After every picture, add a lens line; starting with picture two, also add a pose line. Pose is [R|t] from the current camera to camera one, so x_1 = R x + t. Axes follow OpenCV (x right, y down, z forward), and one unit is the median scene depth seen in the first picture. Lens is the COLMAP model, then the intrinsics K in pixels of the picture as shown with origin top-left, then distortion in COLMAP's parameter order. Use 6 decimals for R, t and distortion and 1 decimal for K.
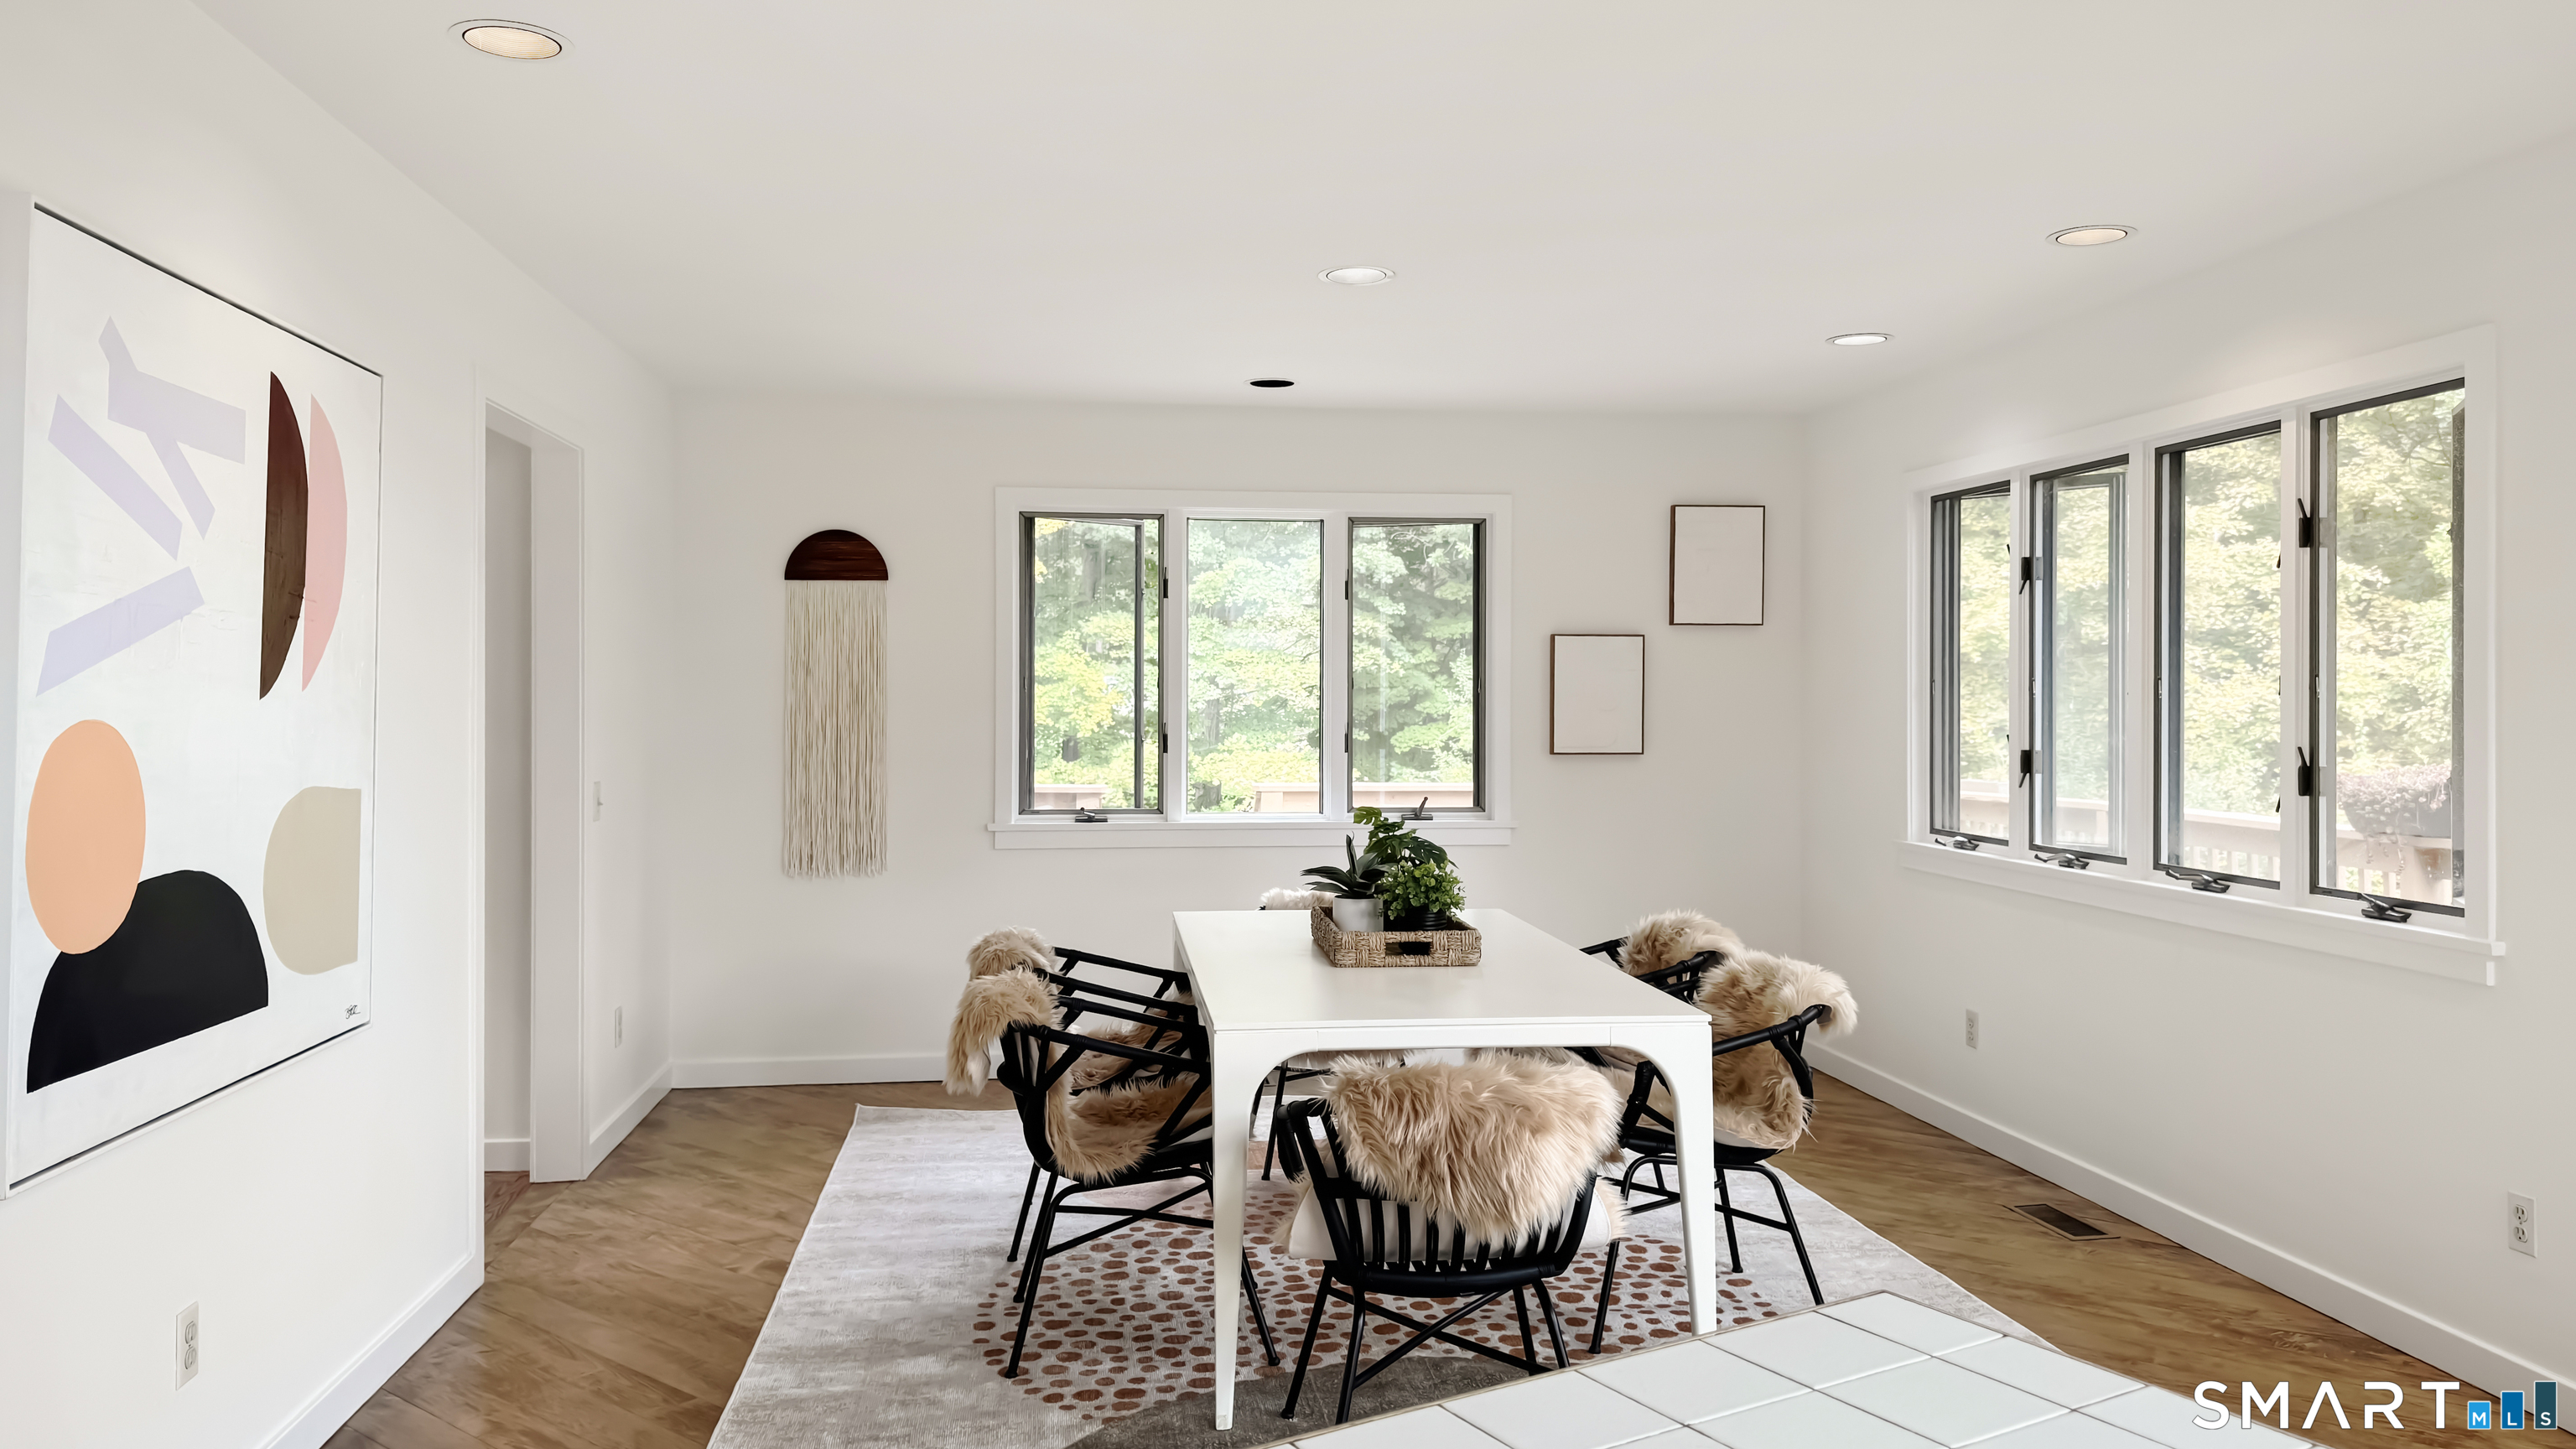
lens RADIAL K [[1805.2, 0, 1288.0], [0, 1805.2, 724.5], [0, 0, 1]] dist [0.004423, 0.000782]
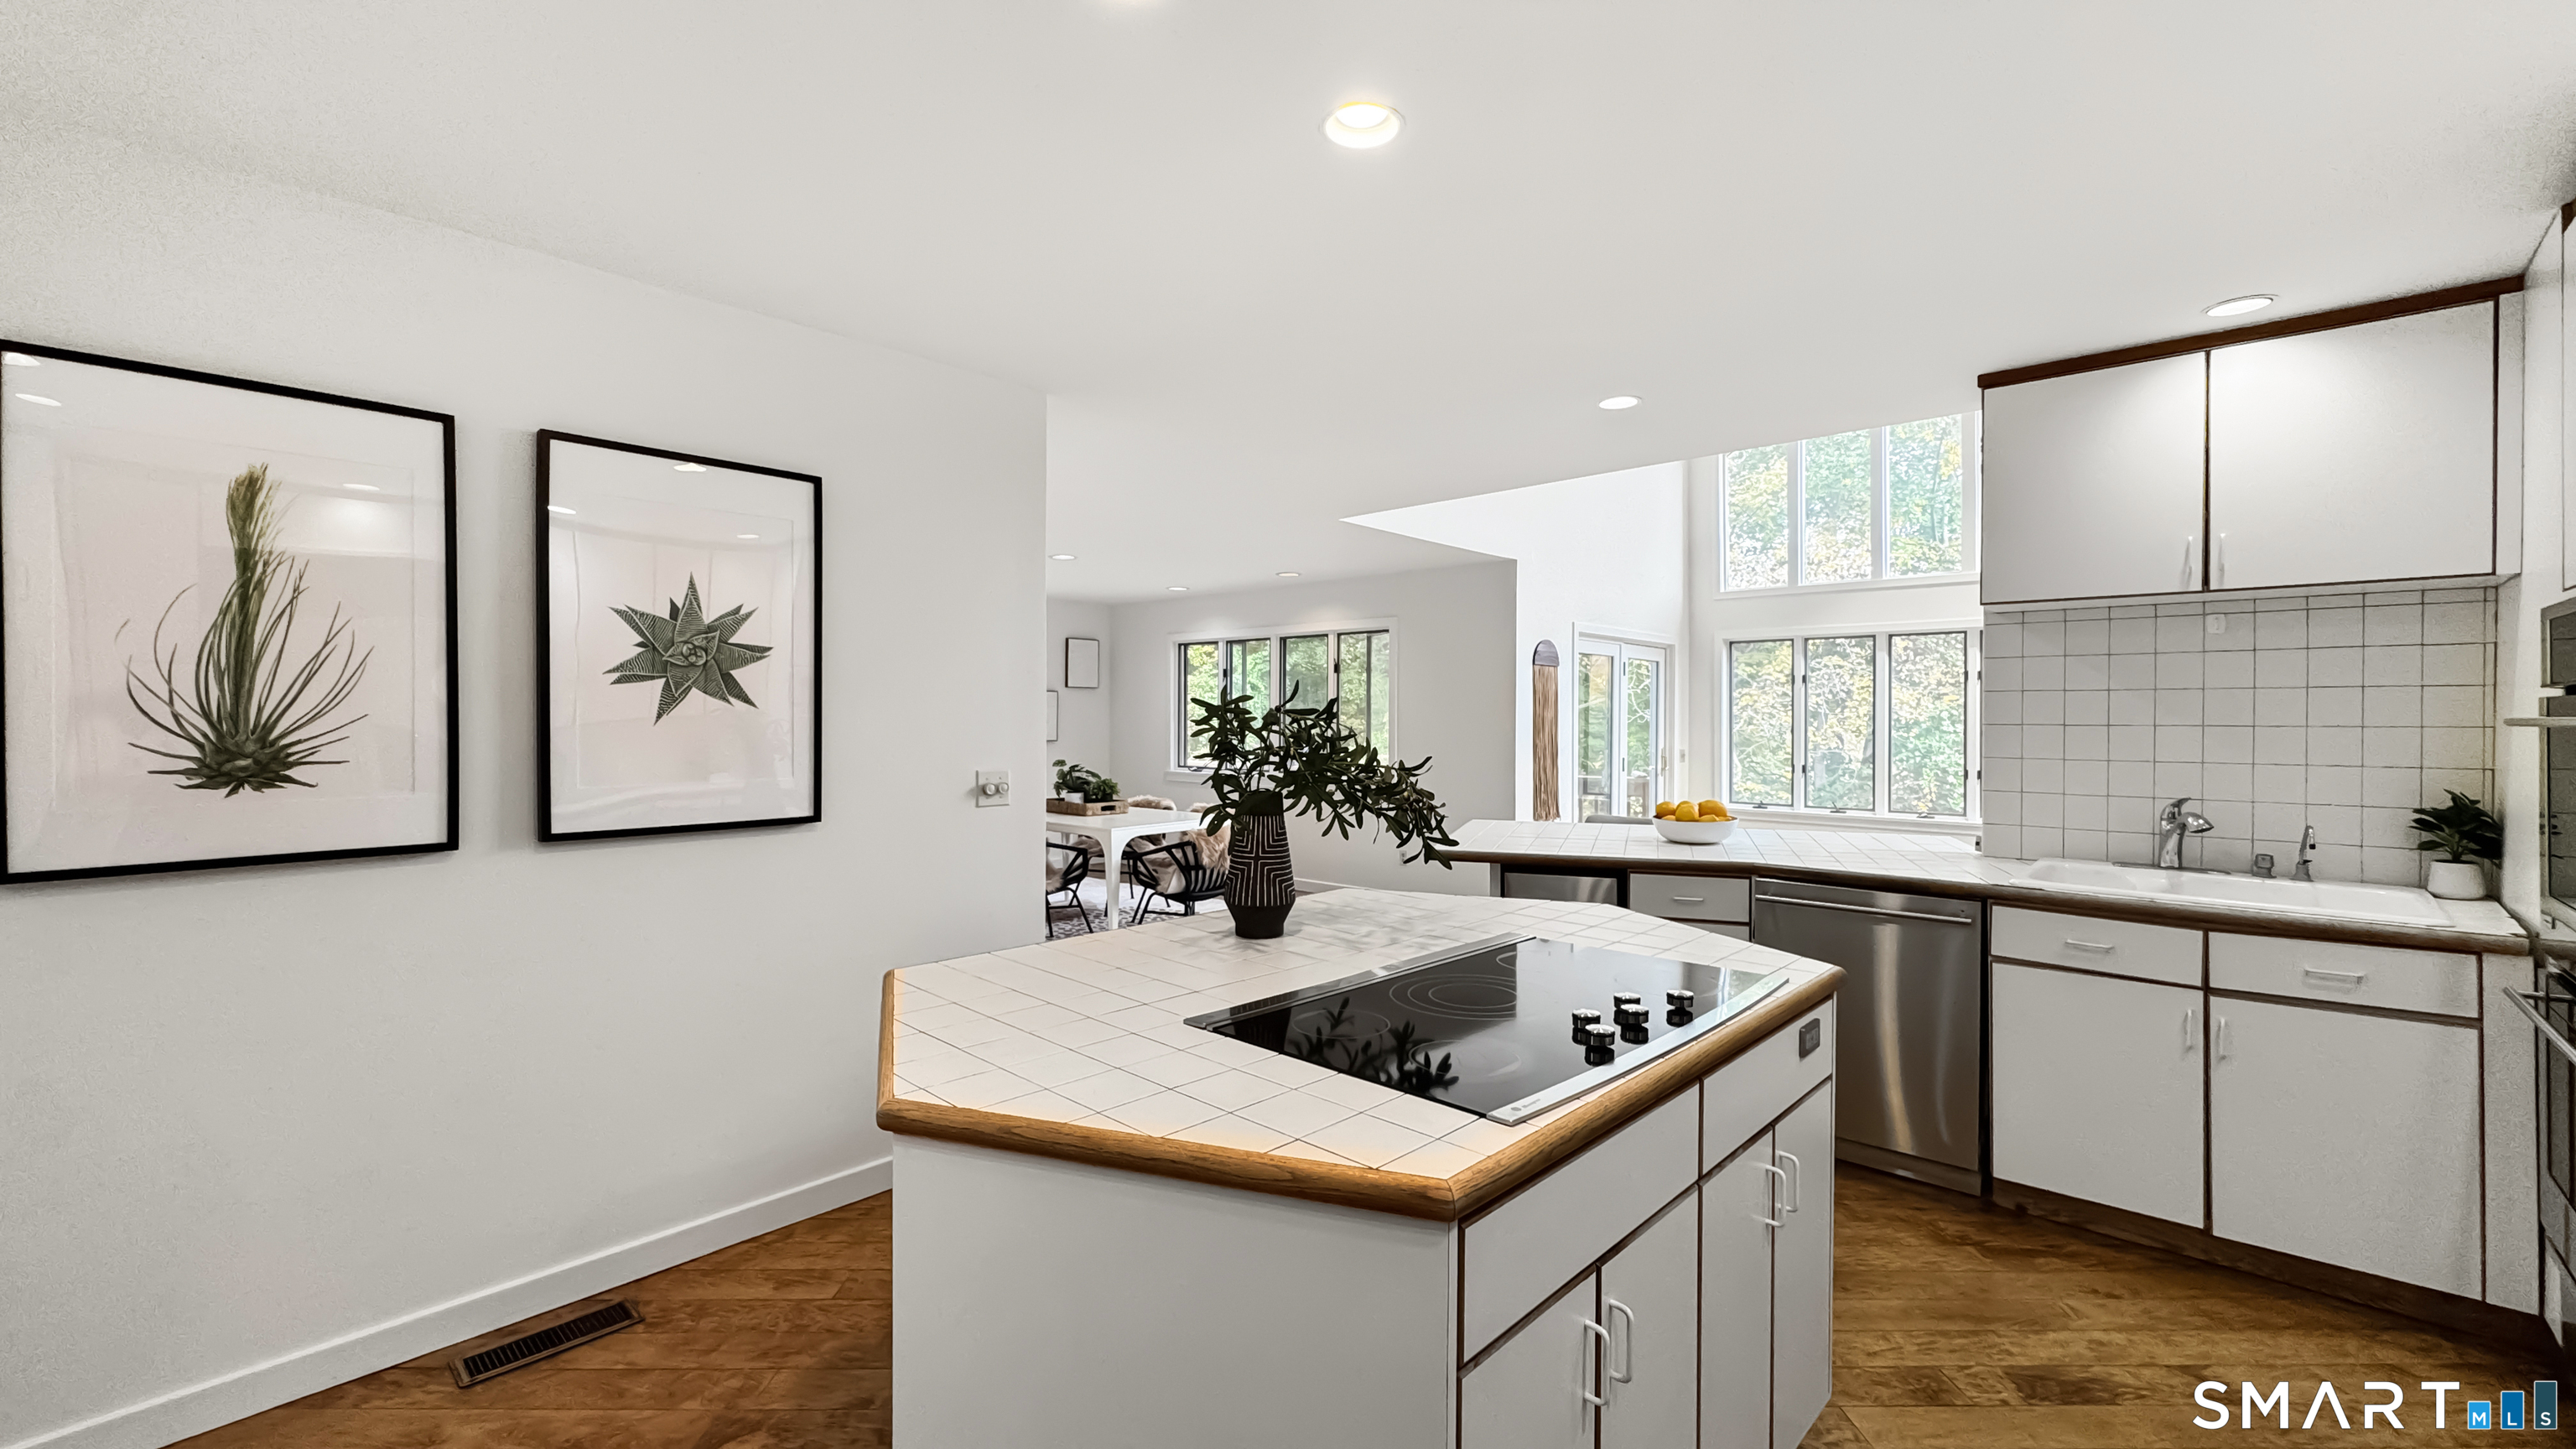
lens RADIAL K [[1061.1, 0, 1226.4], [0, 1061.1, 724.0], [0, 0, 1]] dist [-0.001433, -0.000081]
pose [[0.768680, -0.001609, 0.639632, -0.716558], [0.004520, 0.999986, -0.002916, -0.000532], [-0.639618, 0.005133, 0.768676, -0.325082]]
